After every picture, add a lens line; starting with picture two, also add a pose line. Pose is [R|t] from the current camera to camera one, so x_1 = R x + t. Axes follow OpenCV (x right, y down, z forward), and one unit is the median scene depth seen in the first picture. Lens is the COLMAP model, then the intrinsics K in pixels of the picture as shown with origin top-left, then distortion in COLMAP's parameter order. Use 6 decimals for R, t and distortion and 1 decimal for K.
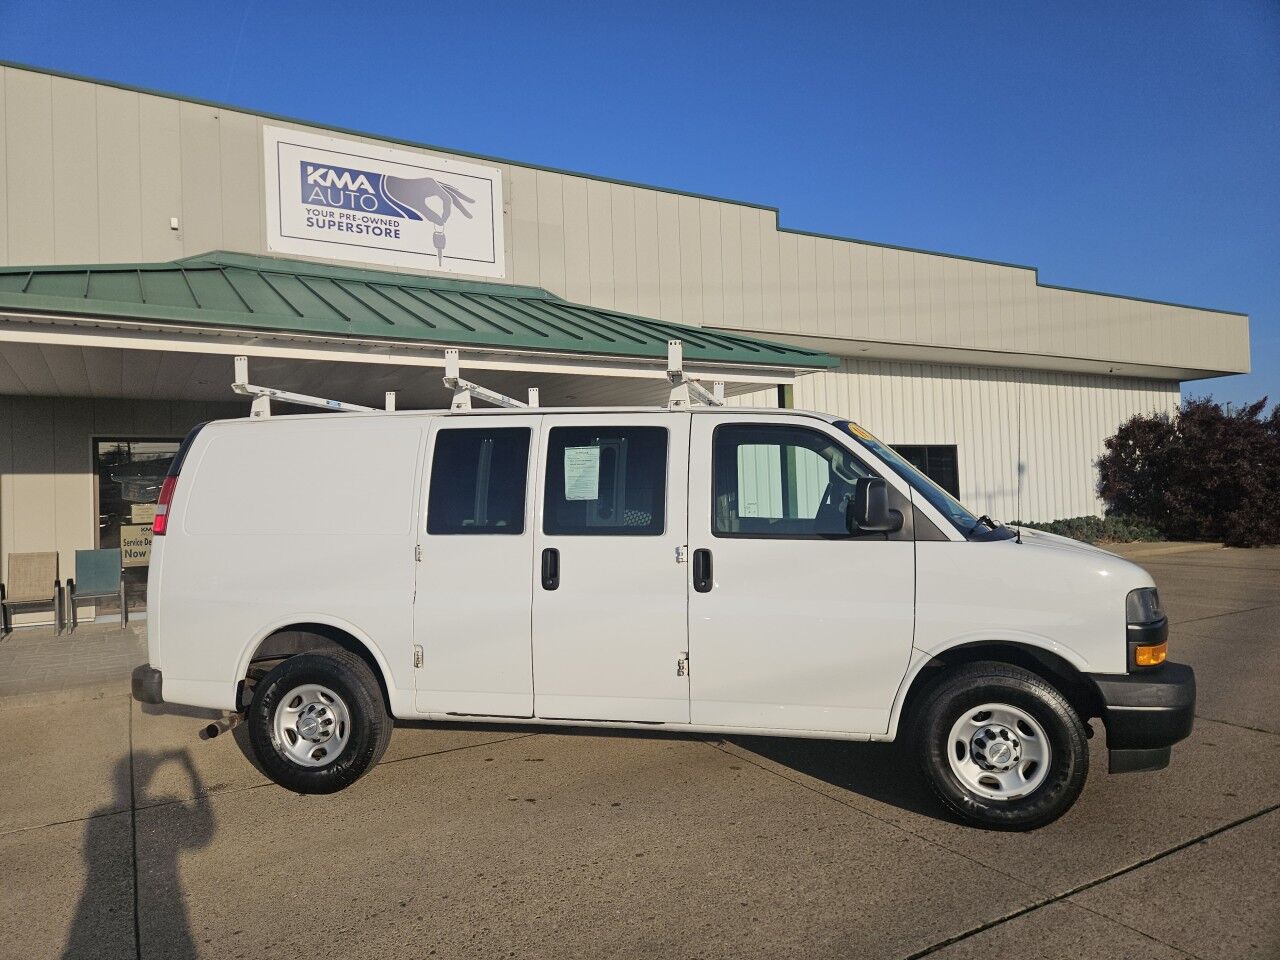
lens RADIAL K [[850.8, 0, 626.6], [0, 850.8, 470.9], [0, 0, 1]] dist [0.069603, -0.055710]
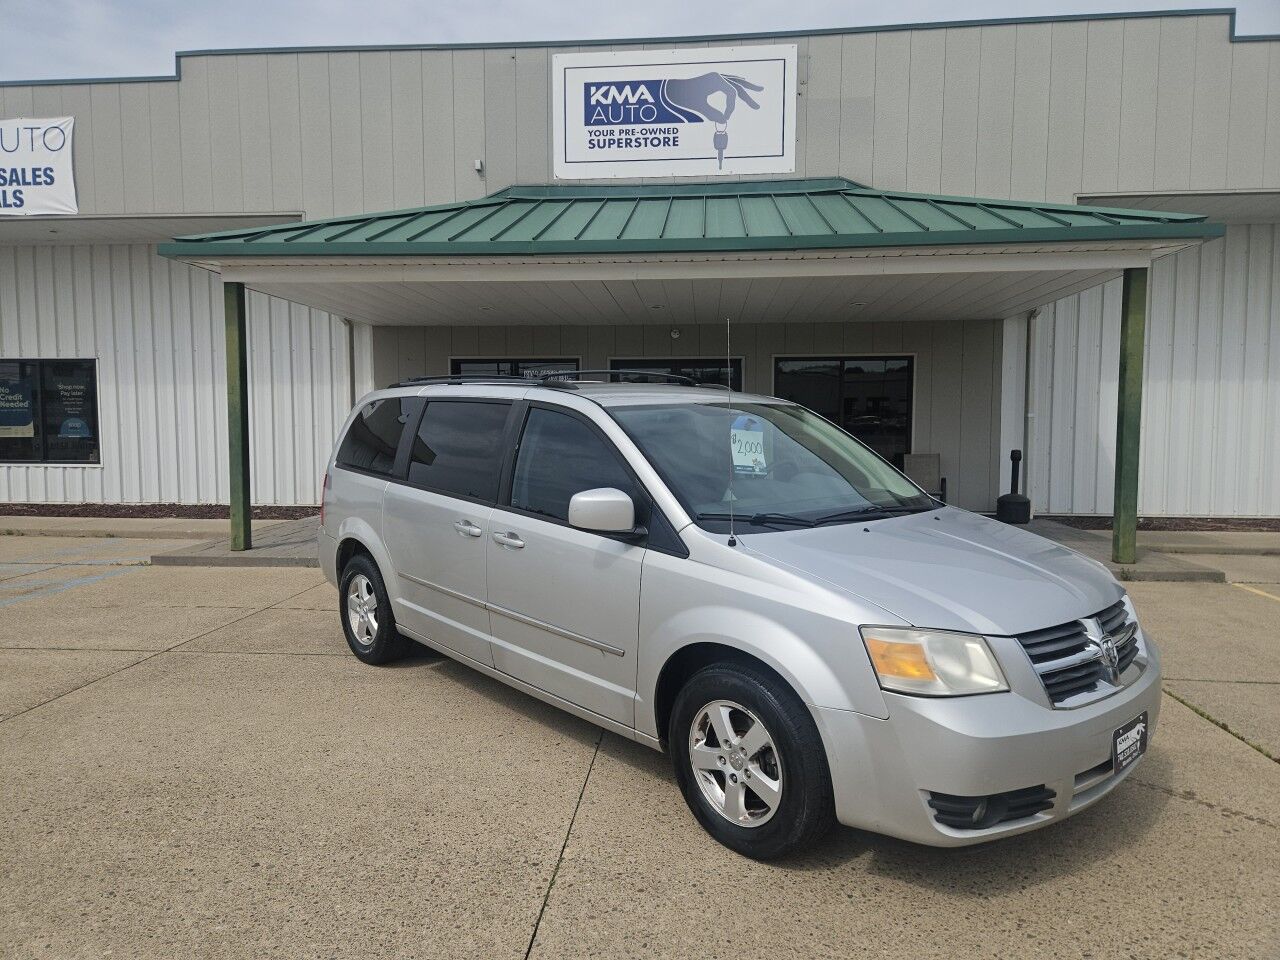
lens RADIAL K [[850.8, 0, 634.3], [0, 850.8, 484.0], [0, 0, 1]] dist [0.069603, -0.055710]
pose [[0.813215, 0.070298, -0.577702, 0.291058], [-0.007029, 0.993792, 0.111035, 0.000585], [0.581921, -0.086235, 0.808660, 0.162209]]
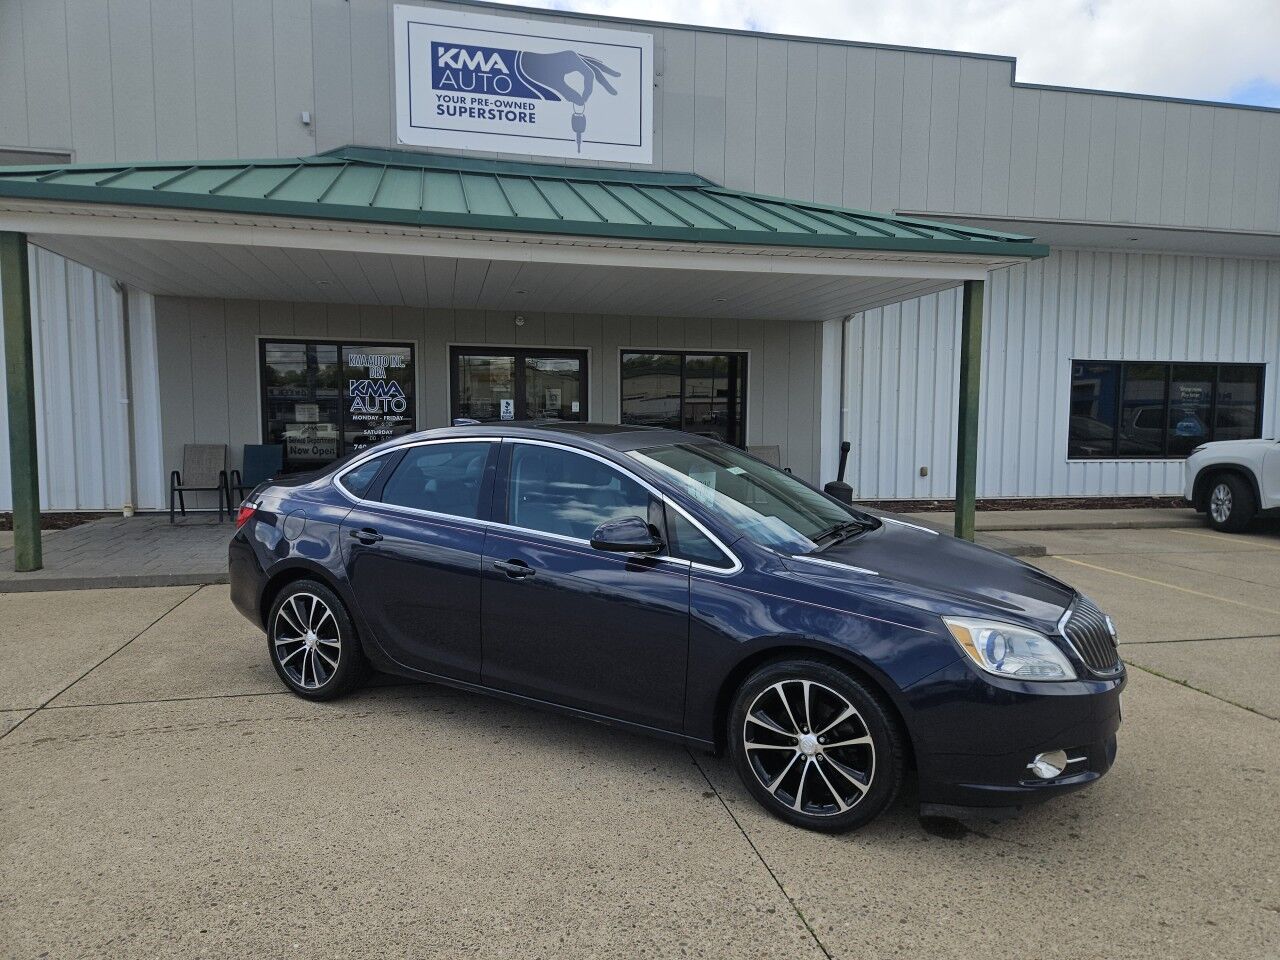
lens RADIAL K [[850.8, 0, 641.3], [0, 850.8, 483.8], [0, 0, 1]] dist [0.069603, -0.055710]
pose [[0.953671, 0.059615, -0.294886, 0.144483], [-0.026296, 0.992937, 0.115693, 0.003719], [0.299701, -0.102578, 0.948503, 0.123776]]
